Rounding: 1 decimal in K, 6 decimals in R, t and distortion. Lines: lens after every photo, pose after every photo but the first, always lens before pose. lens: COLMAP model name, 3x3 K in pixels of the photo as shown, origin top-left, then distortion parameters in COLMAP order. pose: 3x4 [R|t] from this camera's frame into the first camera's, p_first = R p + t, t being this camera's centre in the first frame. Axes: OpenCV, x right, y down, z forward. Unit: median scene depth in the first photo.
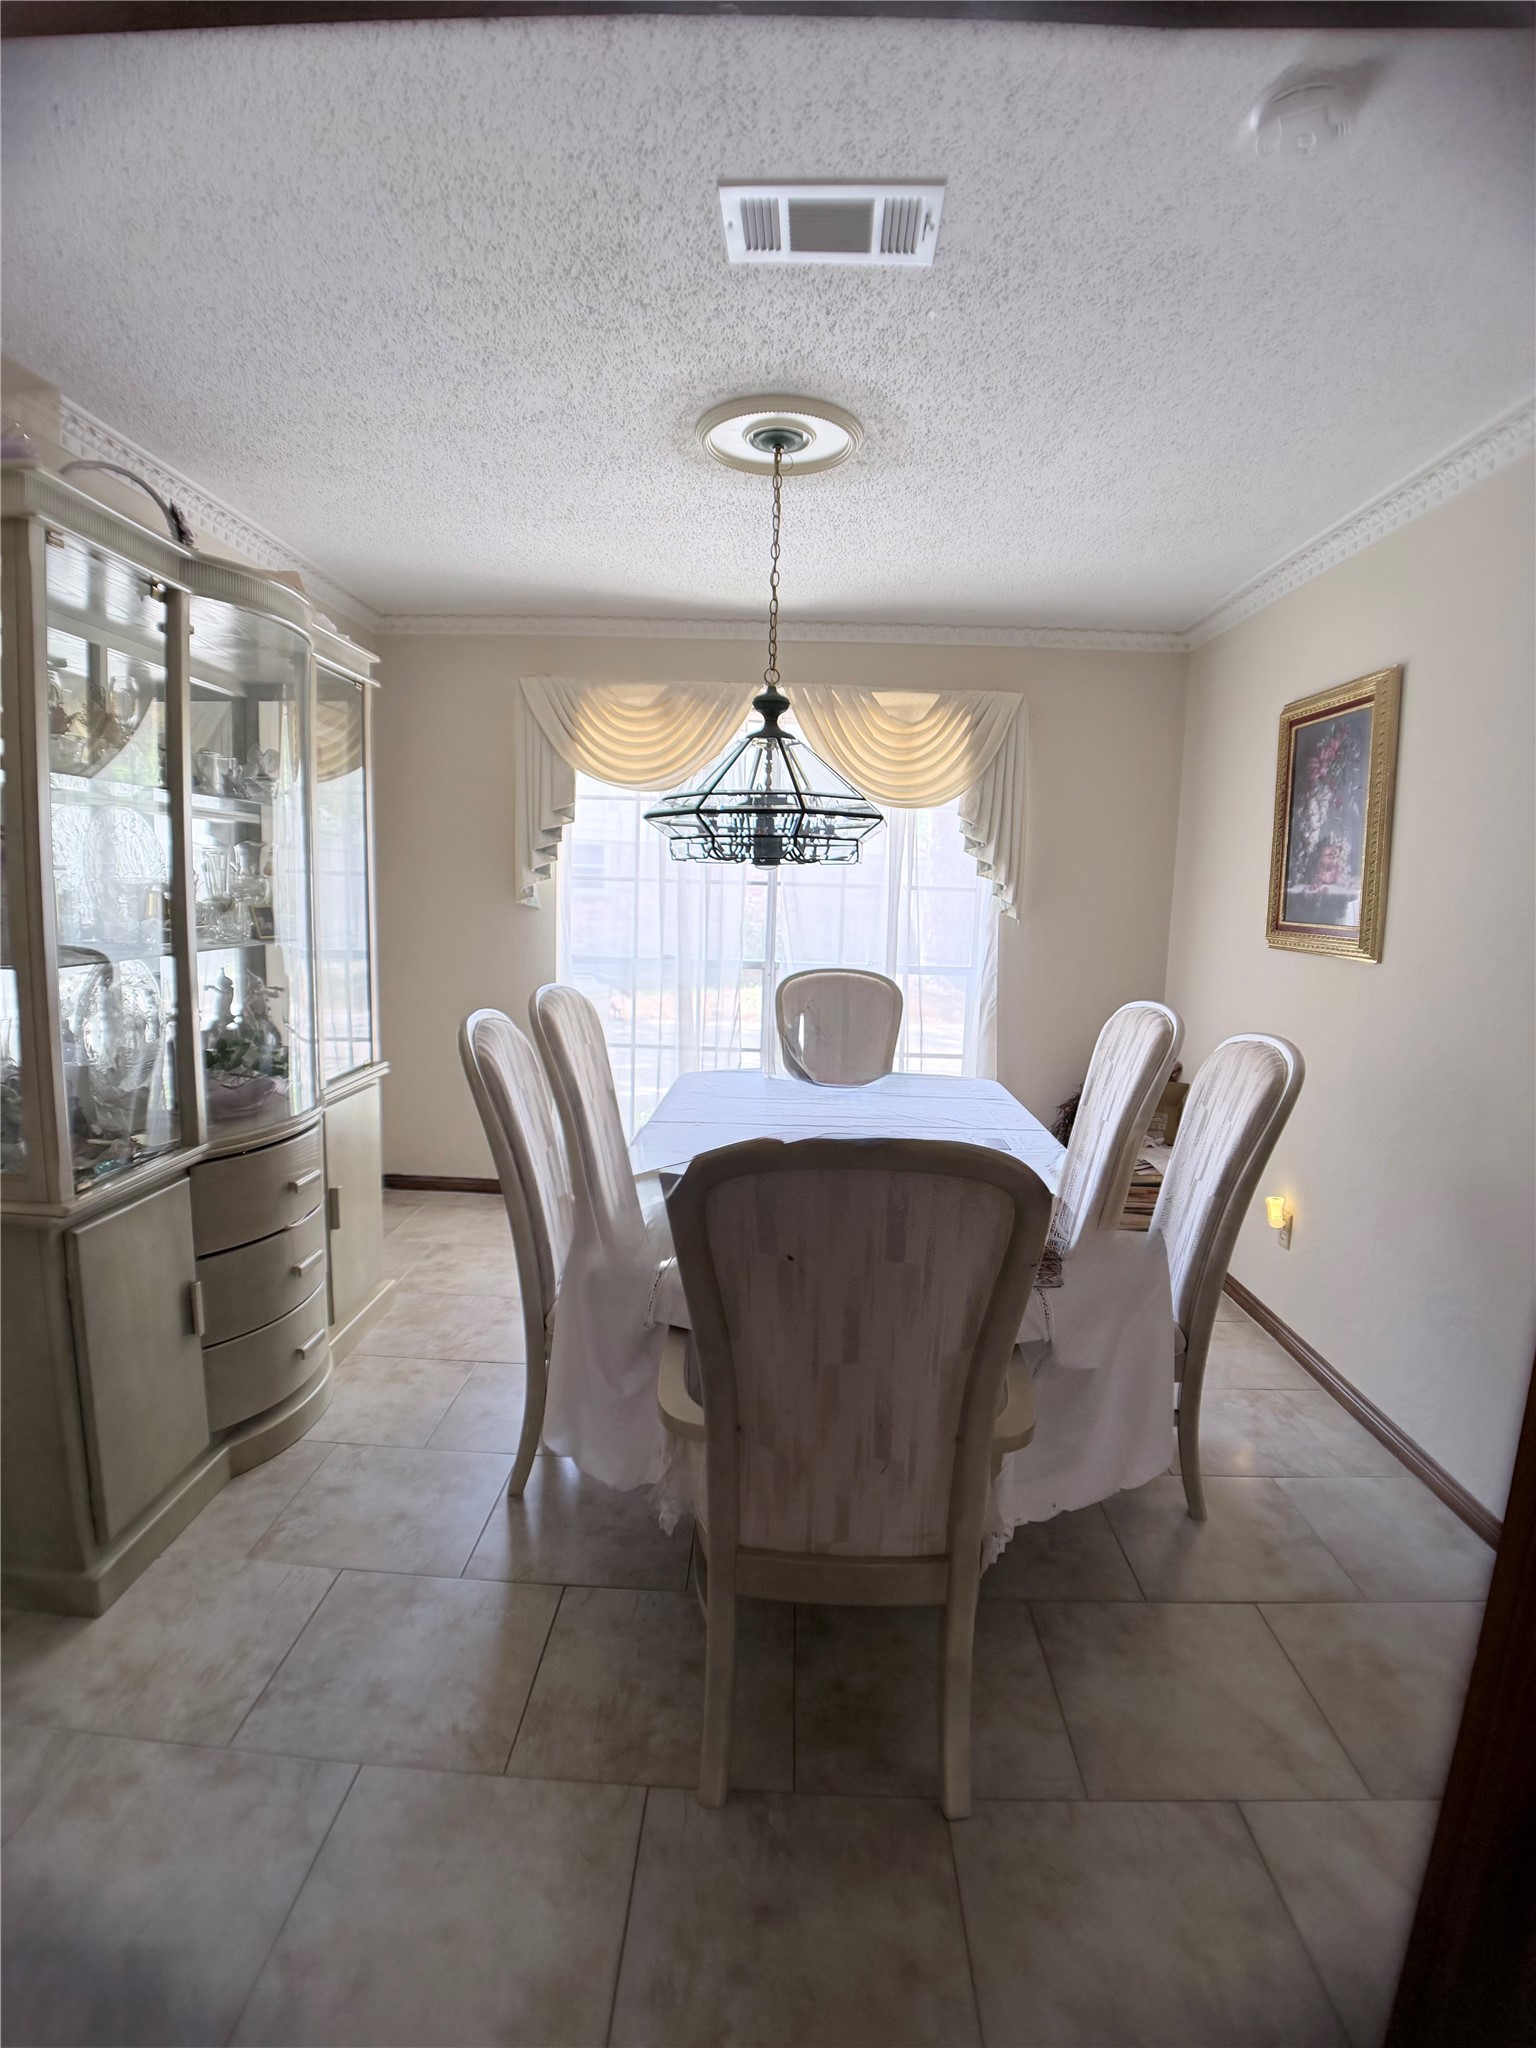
lens RADIAL K [[993.0, 0, 759.2], [0, 993.0, 1015.5], [0, 0, 1]] dist [-0.062928, -0.001069]
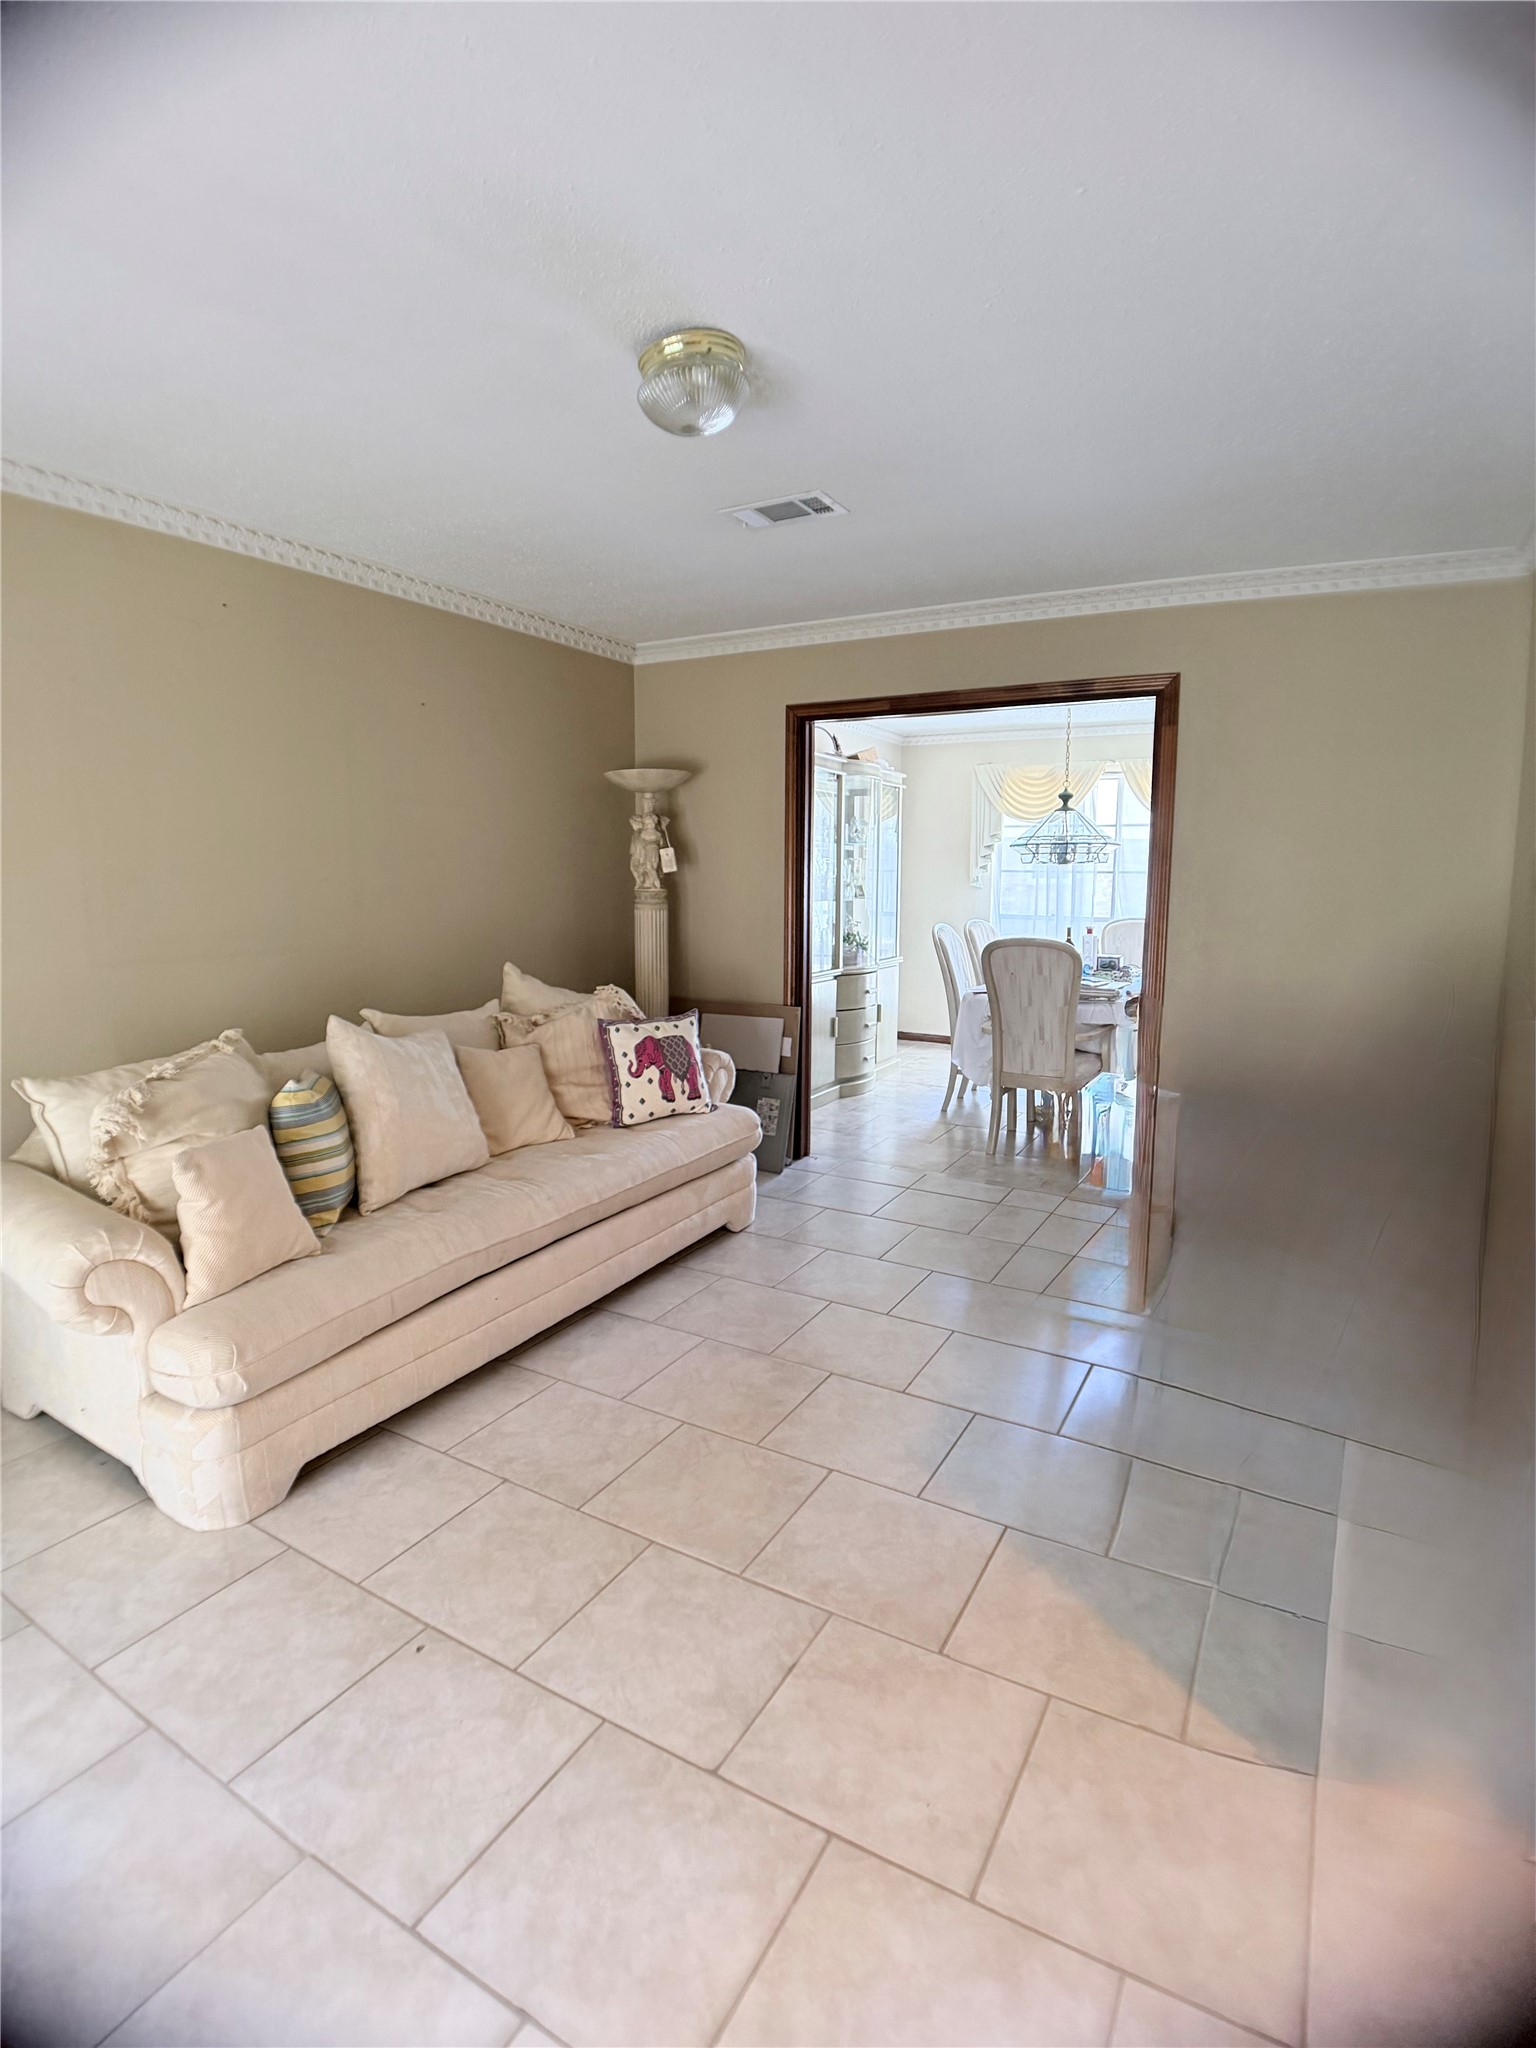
lens RADIAL K [[993.0, 0, 768.1], [0, 993.0, 1014.5], [0, 0, 1]] dist [-0.062928, -0.001069]
pose [[0.884789, 0.043430, -0.463964, 0.515256], [-0.040597, 0.999046, 0.016098, 0.204708], [0.464220, 0.004592, 0.885708, -1.464635]]
